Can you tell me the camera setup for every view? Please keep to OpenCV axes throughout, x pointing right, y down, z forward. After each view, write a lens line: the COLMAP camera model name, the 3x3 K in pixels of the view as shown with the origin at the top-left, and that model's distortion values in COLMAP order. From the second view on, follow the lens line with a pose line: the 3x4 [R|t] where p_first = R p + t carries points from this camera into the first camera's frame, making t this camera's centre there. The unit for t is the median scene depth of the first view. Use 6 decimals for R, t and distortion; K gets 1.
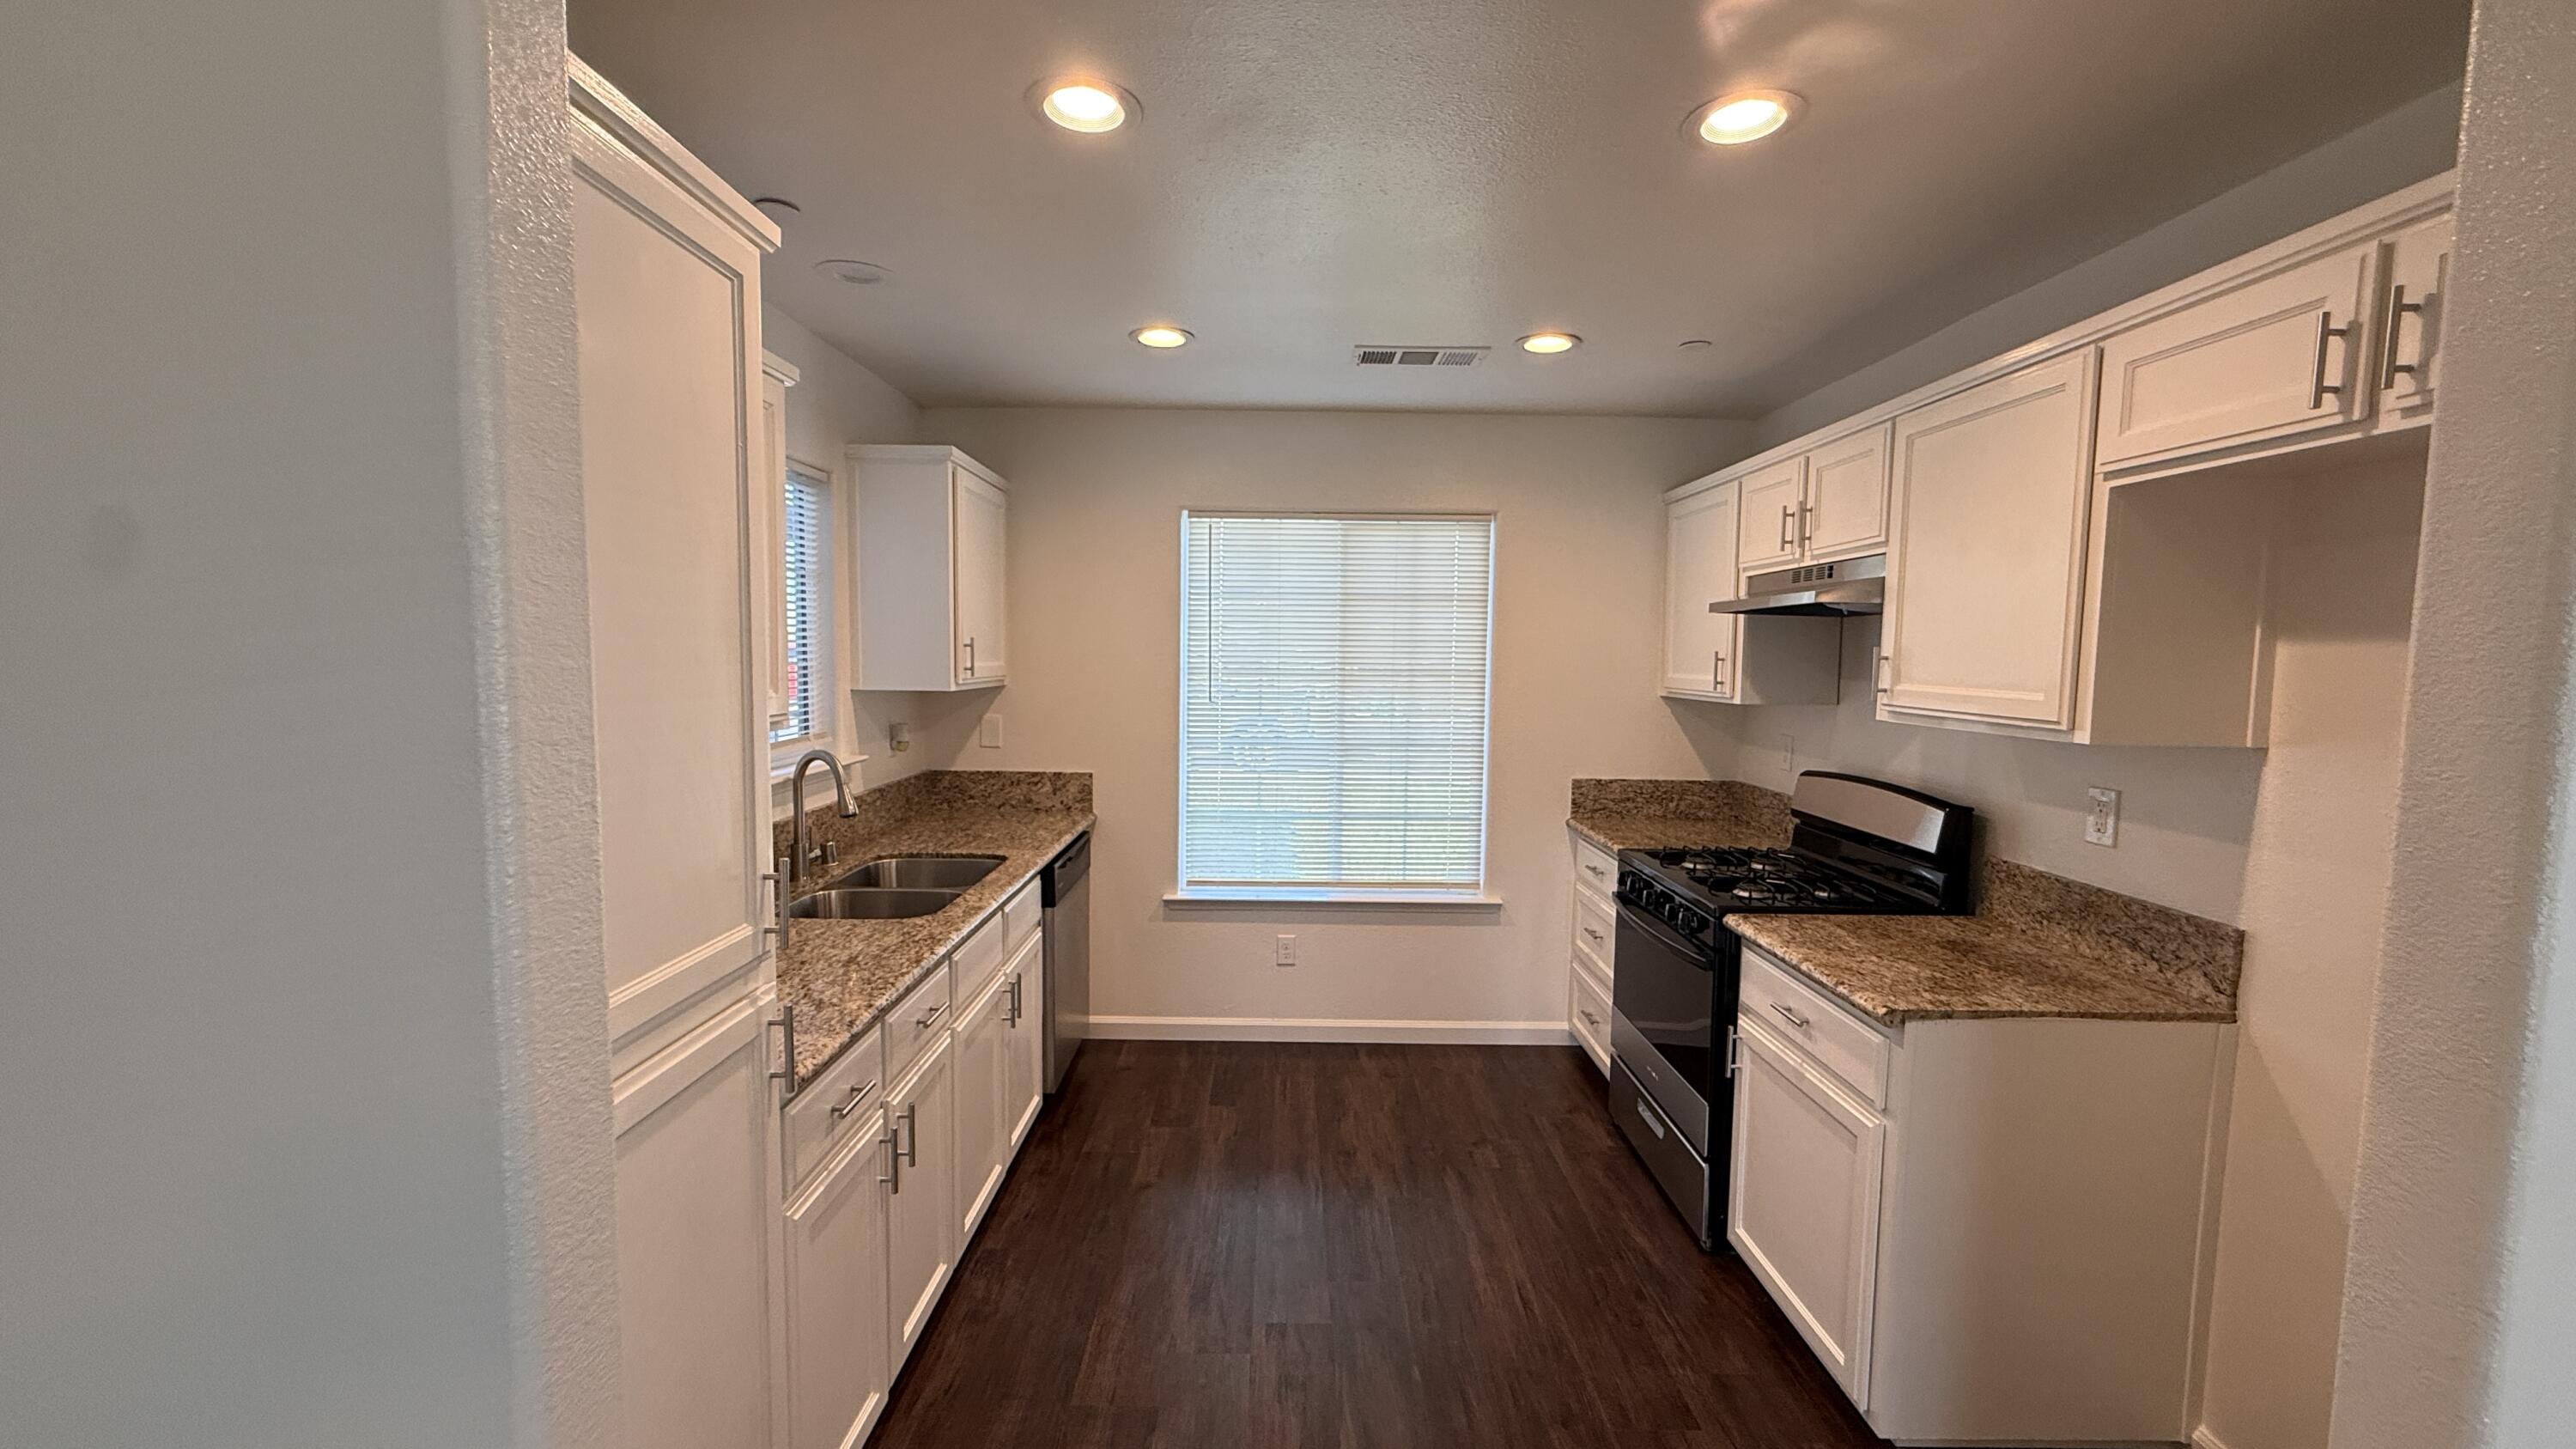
lens RADIAL K [[1028.5, 0, 1291.9], [0, 1028.5, 732.7], [0, 0, 1]] dist [0.002939, 0.000016]
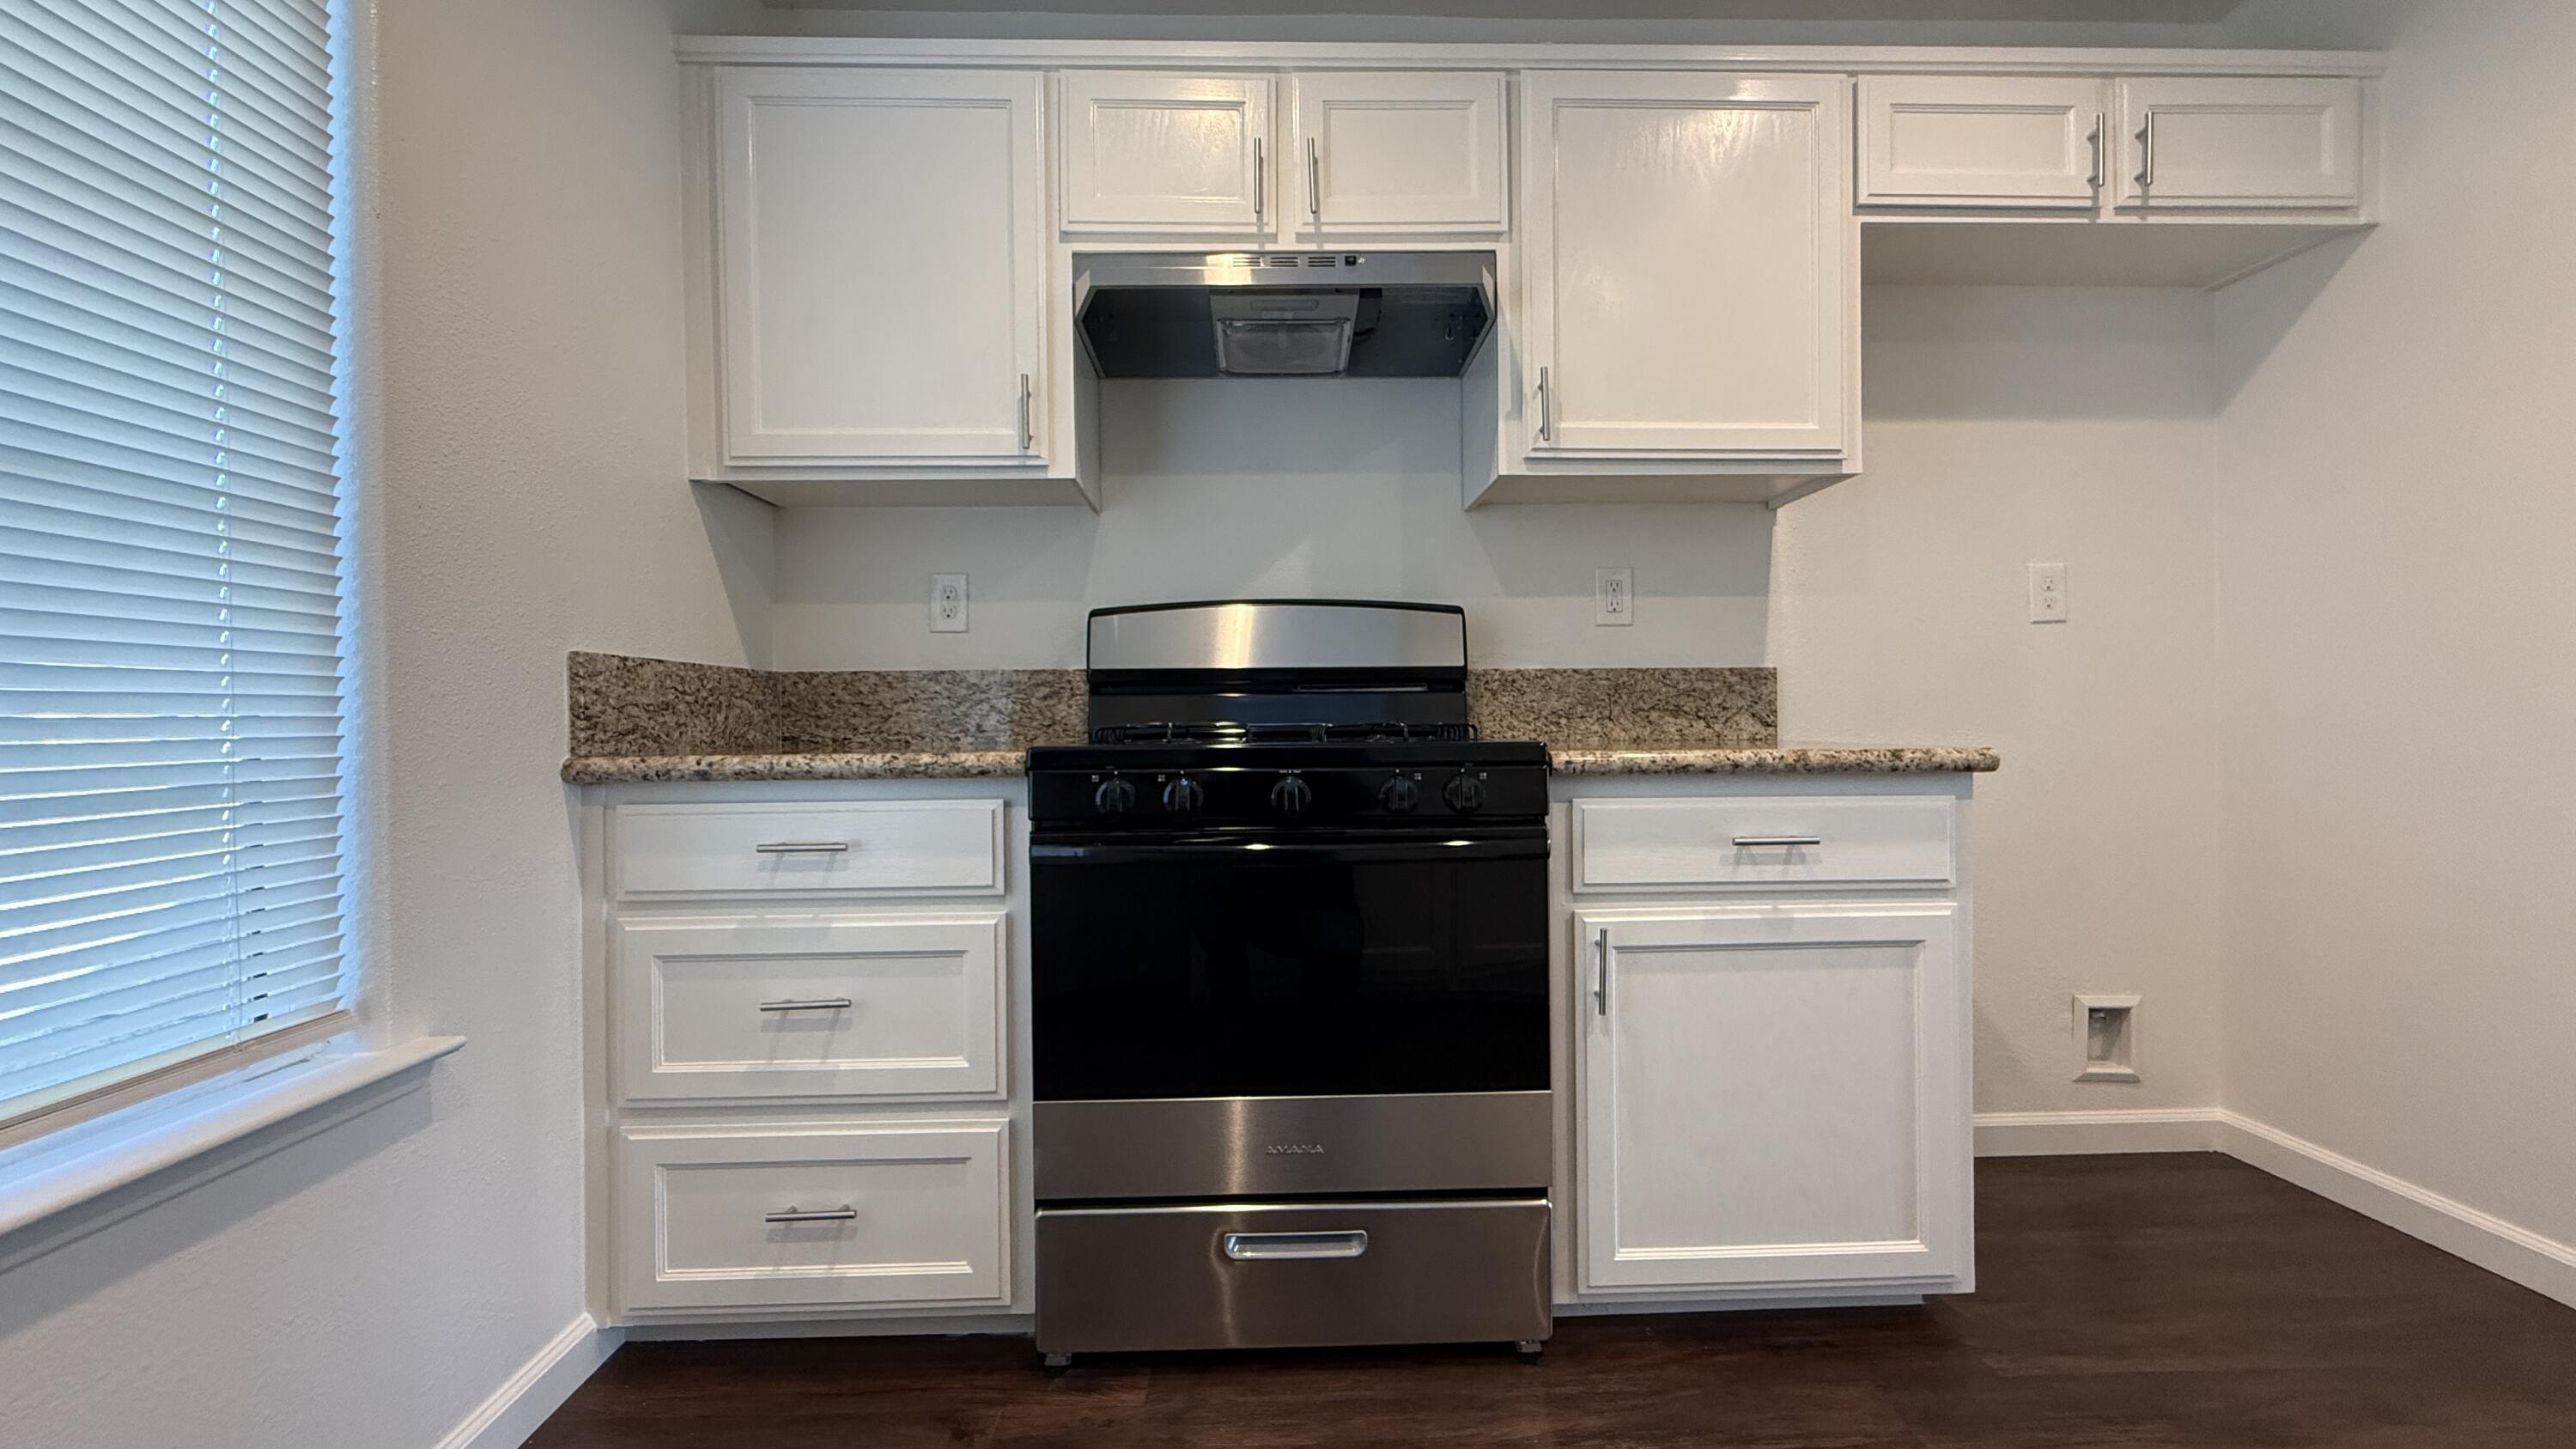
lens RADIAL K [[1028.5, 0, 1286.3], [0, 1028.5, 731.6], [0, 0, 1]] dist [0.002939, 0.000016]
pose [[-0.020388, -0.021449, 0.999562, -0.115151], [0.090440, 0.995631, 0.023209, 0.094399], [-0.995693, 0.090874, -0.018359, 0.797860]]
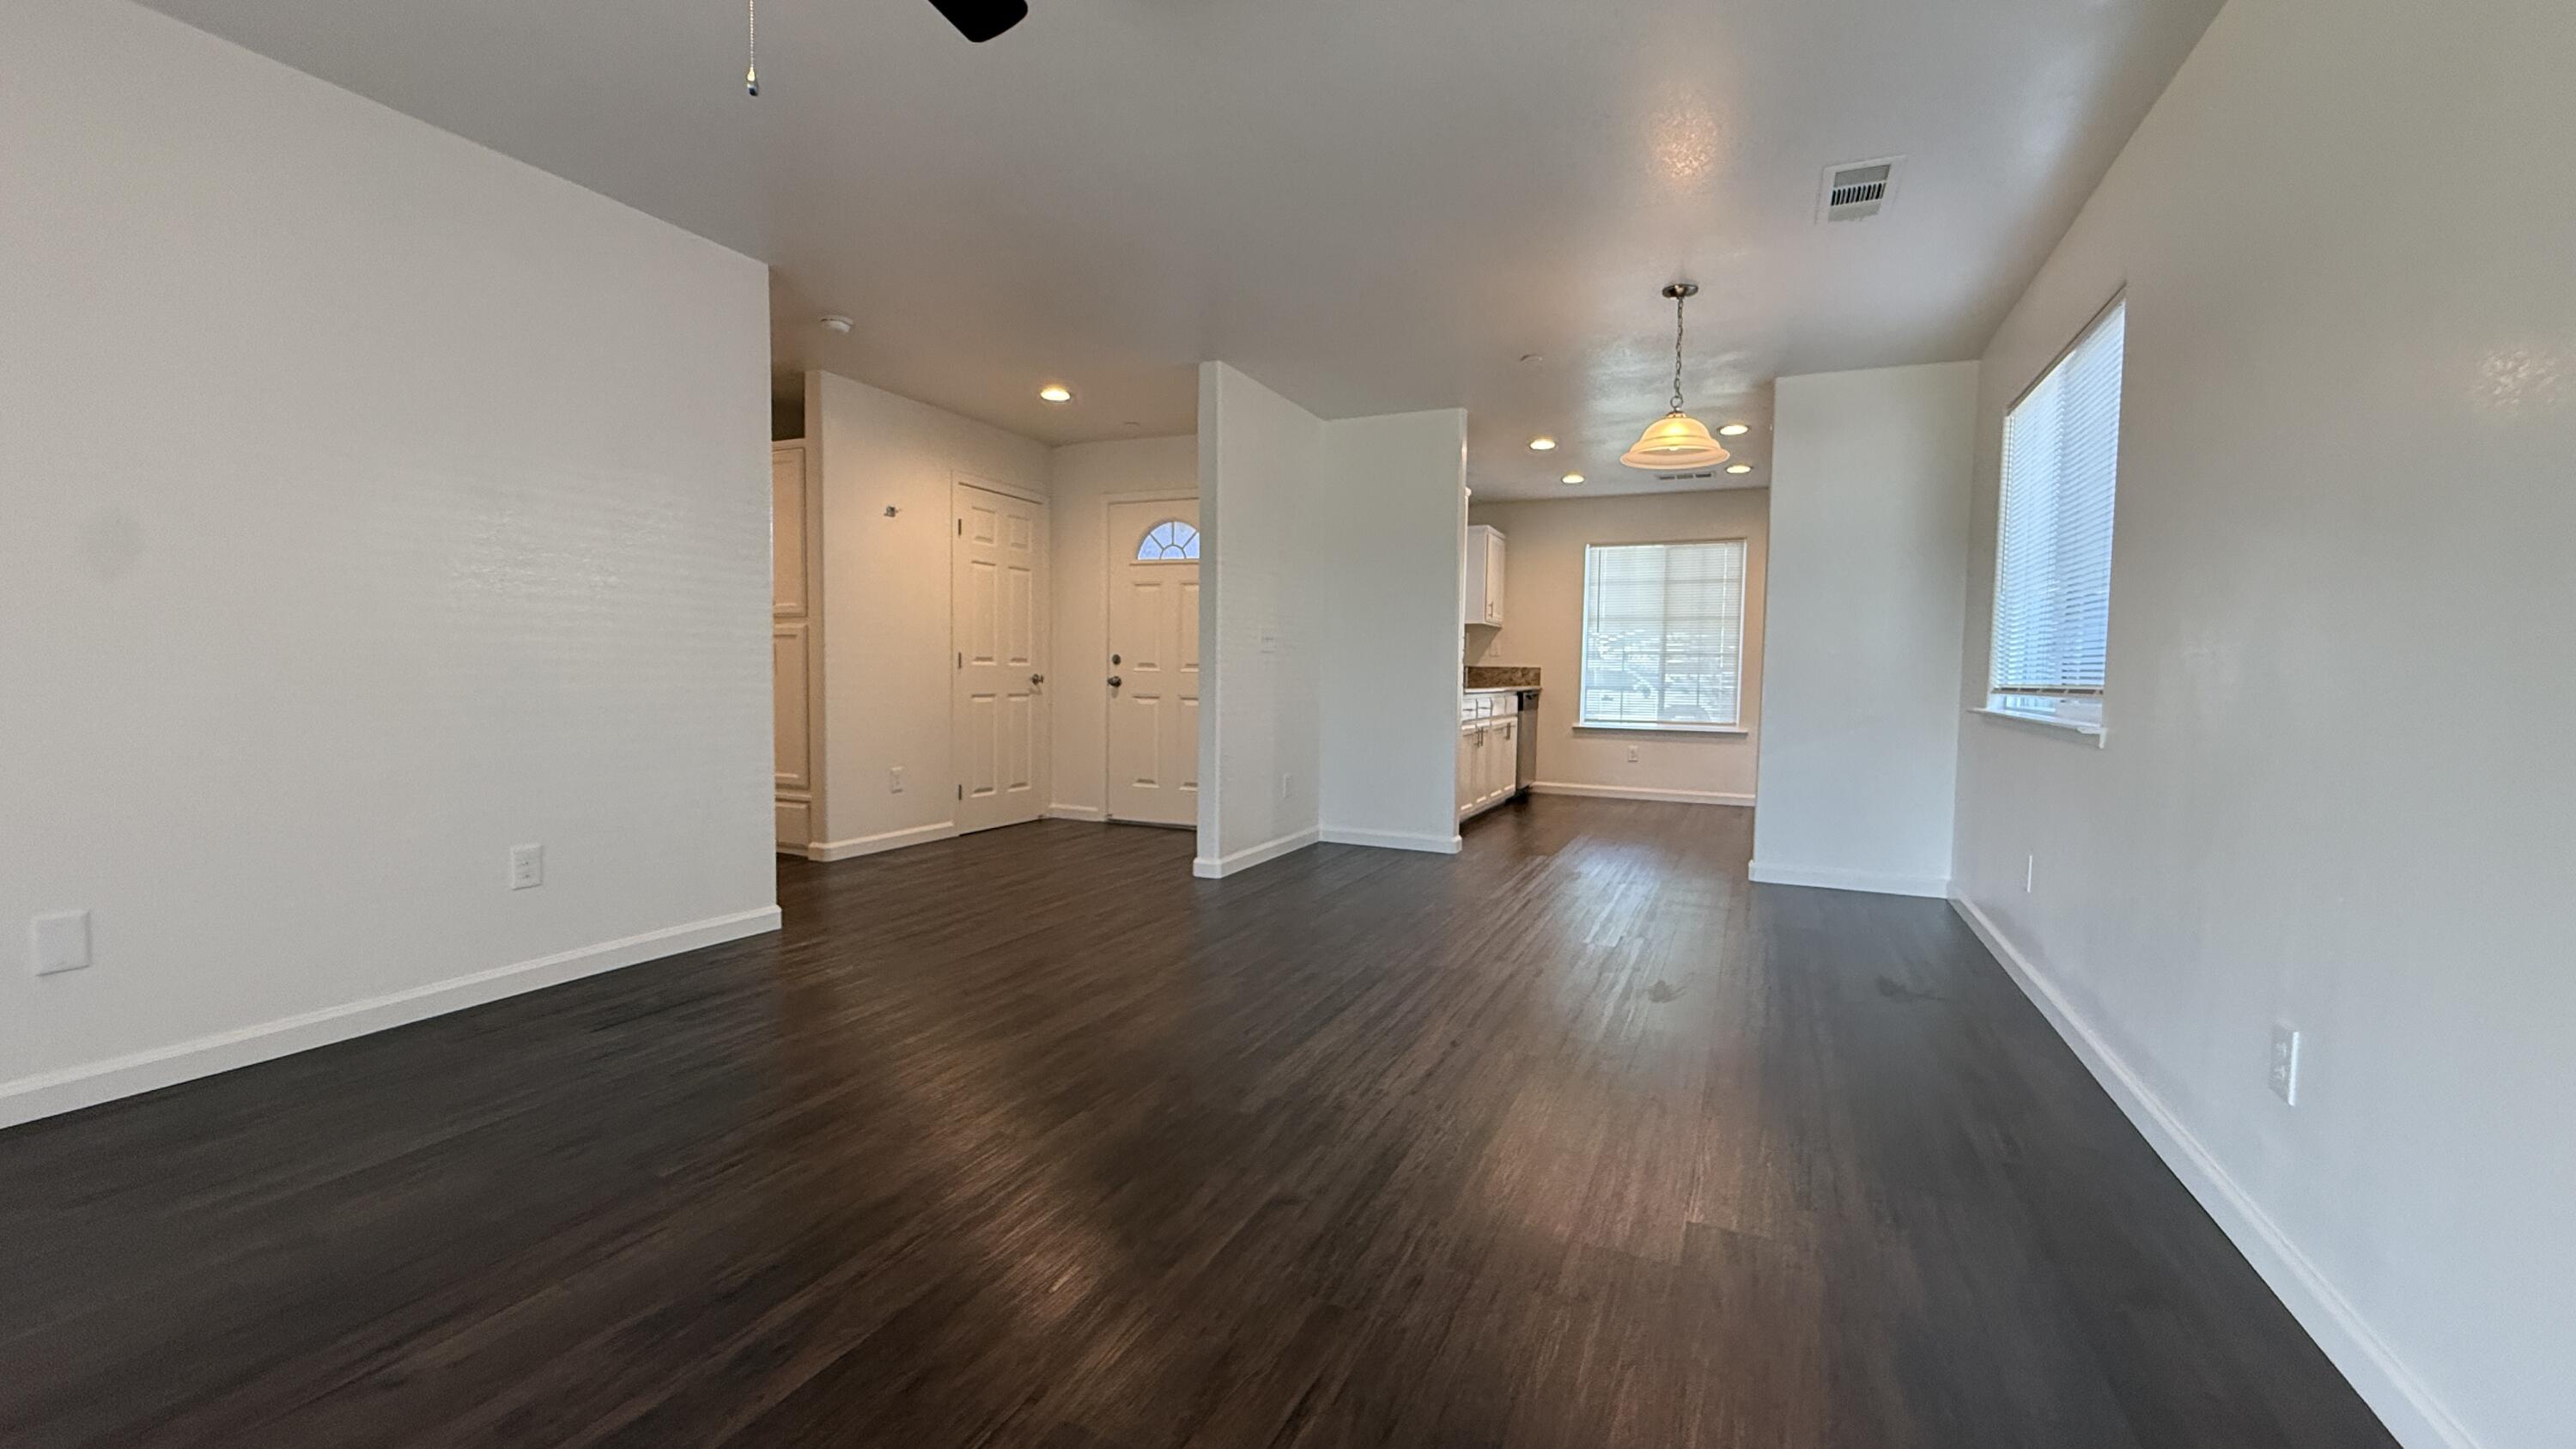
lens RADIAL K [[1028.5, 0, 1281.0], [0, 1028.5, 721.3], [0, 0, 1]] dist [0.002939, 0.000016]
pose [[0.902782, 0.020331, -0.429618, 0.258609], [-0.036839, 0.998867, -0.030142, 0.250967], [0.428518, 0.043039, 0.902508, -1.249028]]
